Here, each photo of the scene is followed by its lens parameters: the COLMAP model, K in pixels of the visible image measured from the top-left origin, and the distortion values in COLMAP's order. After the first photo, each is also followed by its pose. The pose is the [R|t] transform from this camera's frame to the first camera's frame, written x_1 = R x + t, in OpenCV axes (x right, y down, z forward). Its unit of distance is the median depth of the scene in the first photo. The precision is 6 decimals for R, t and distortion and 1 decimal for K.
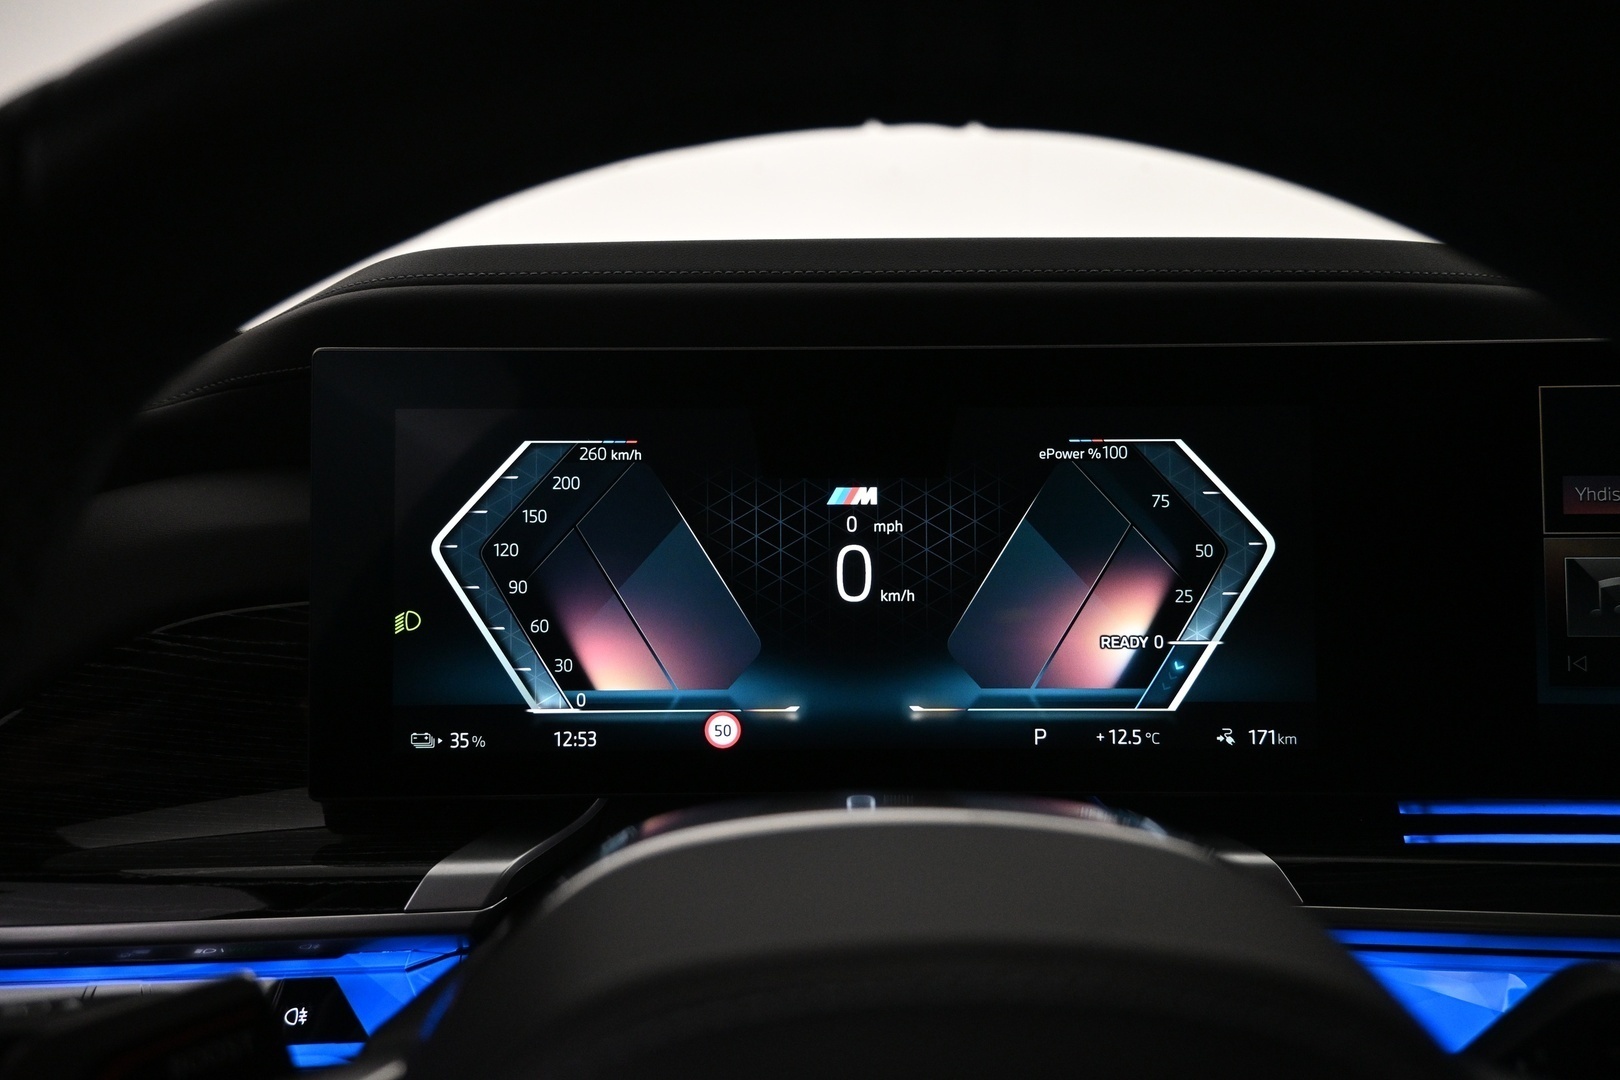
lens RADIAL K [[1152.7, 0, 811.8], [0, 1152.7, 543.1], [0, 0, 1]] dist [0.003683, 0.000949]
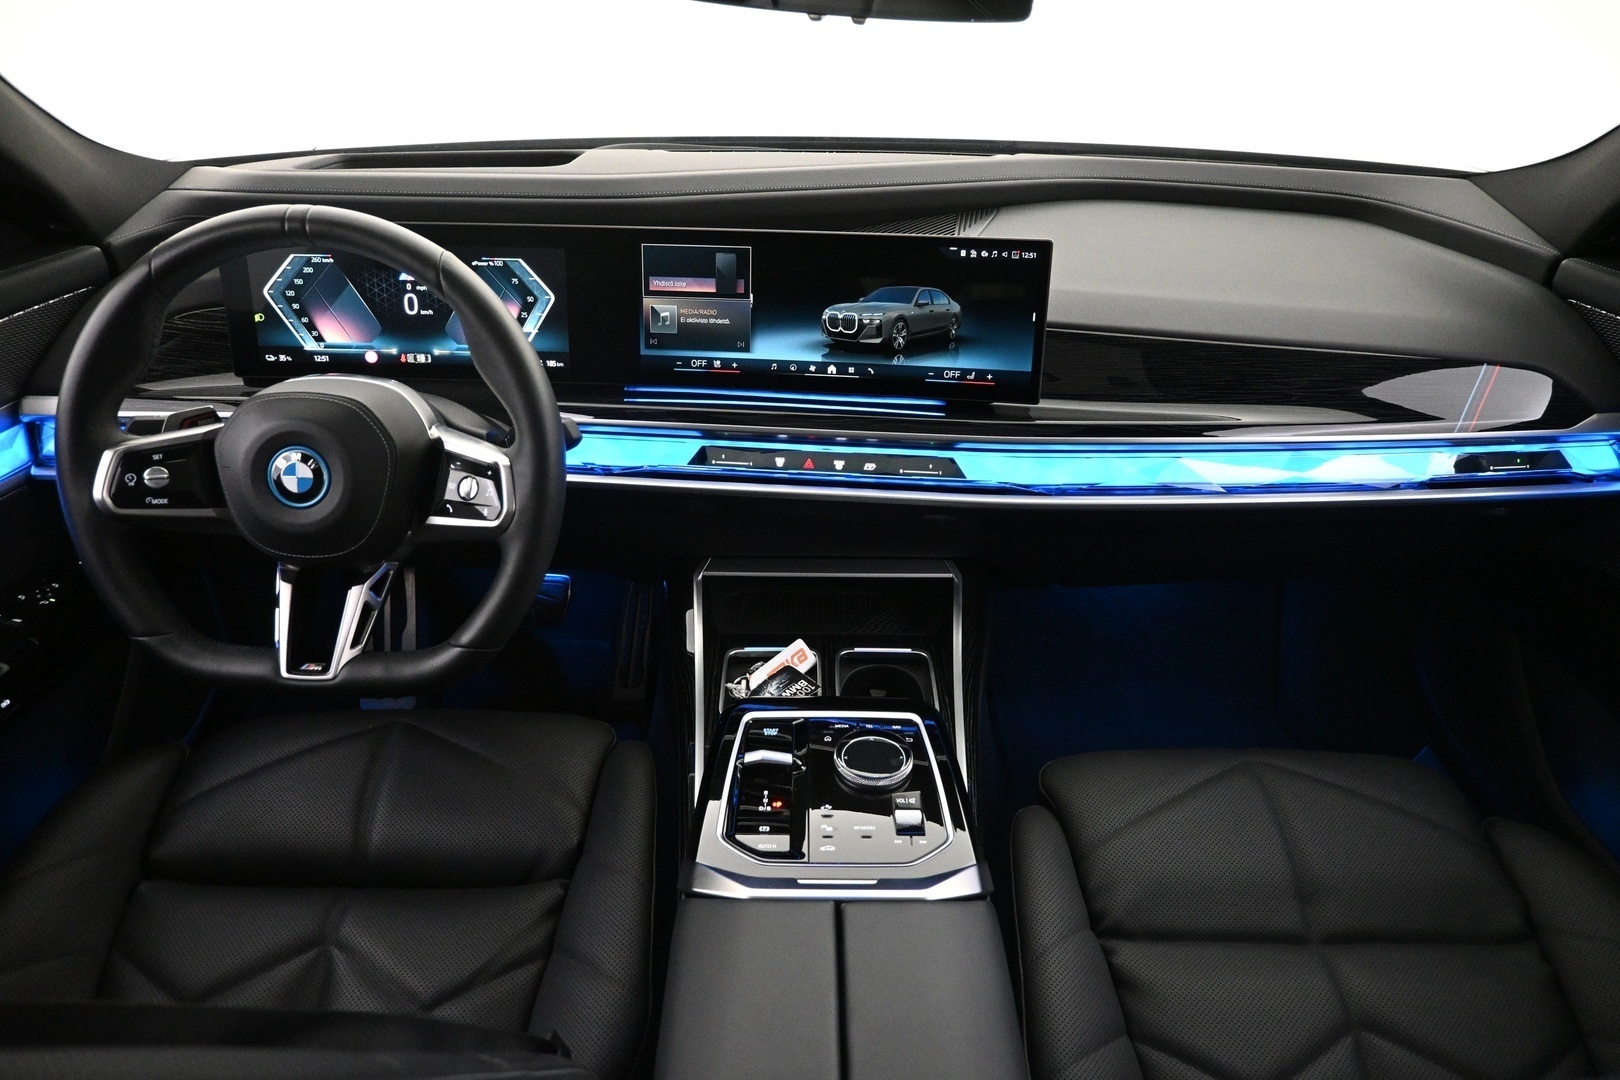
lens RADIAL K [[1110.0, 0, 809.4], [0, 1110.0, 543.8], [0, 0, 1]] dist [0.002388, 0.000822]
pose [[0.999659, 0.025436, -0.005831, 1.078152], [-0.021931, 0.939973, 0.340542, -0.383082], [0.014142, -0.340298, 0.940211, -1.834909]]
